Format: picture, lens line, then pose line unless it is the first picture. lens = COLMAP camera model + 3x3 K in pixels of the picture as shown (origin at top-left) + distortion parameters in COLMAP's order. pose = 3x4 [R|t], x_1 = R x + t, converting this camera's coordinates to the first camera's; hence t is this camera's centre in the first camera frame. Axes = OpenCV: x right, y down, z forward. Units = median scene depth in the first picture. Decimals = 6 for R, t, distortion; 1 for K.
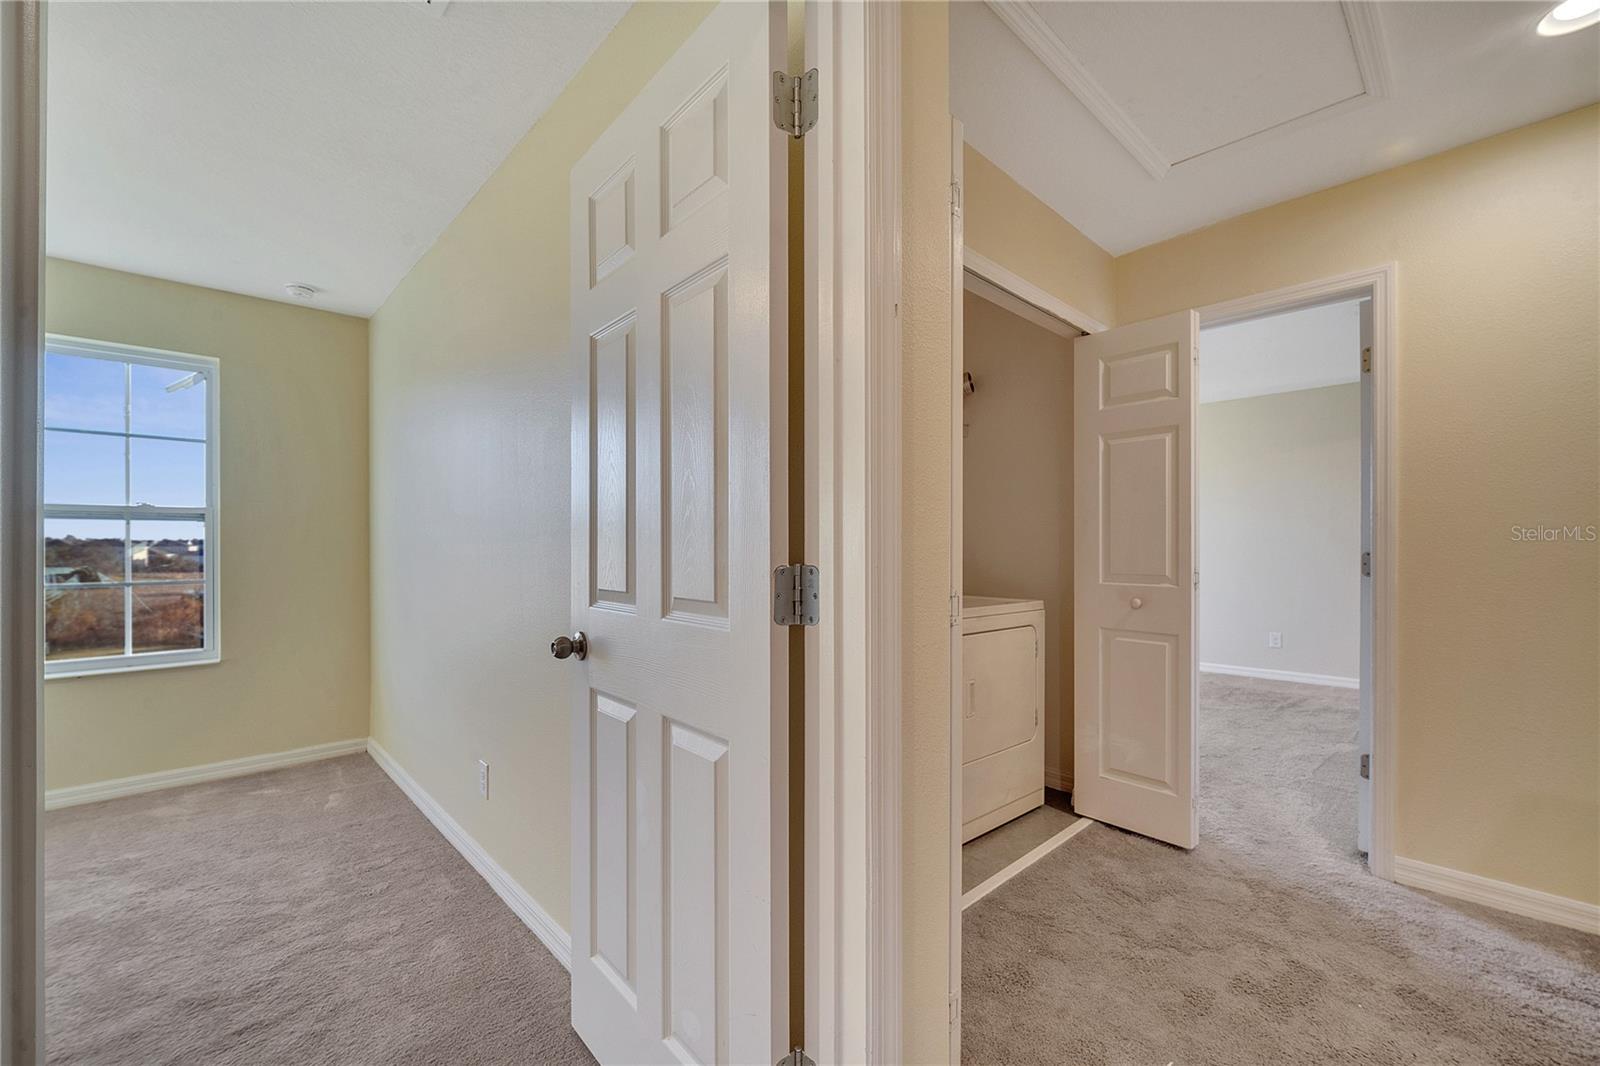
lens RADIAL K [[647.9, 0, 802.2], [0, 647.9, 547.5], [0, 0, 1]] dist [-0.012237, 0.002876]
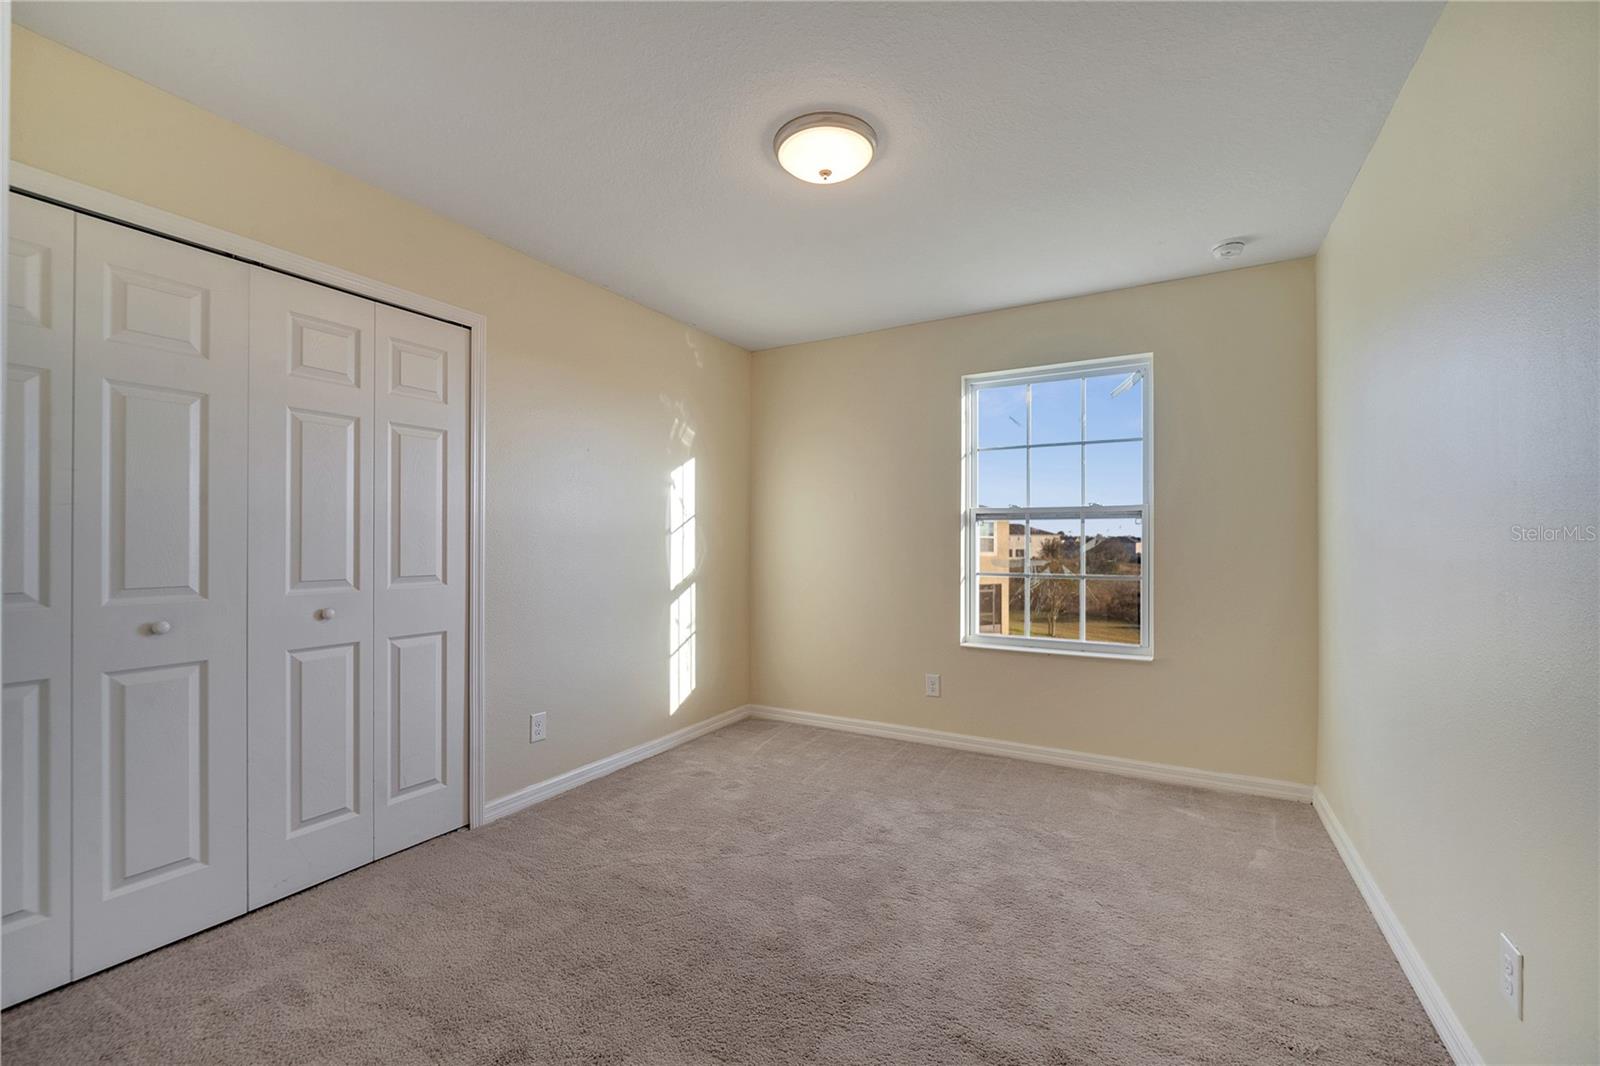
lens RADIAL K [[652.3, 0, 792.6], [0, 652.3, 543.2], [0, 0, 1]] dist [-0.000890, -0.000237]
pose [[0.273589, 0.001508, -0.961845, -0.120536], [-0.001875, 0.999998, 0.001034, -0.001721], [0.961845, 0.001521, 0.273592, 0.243511]]
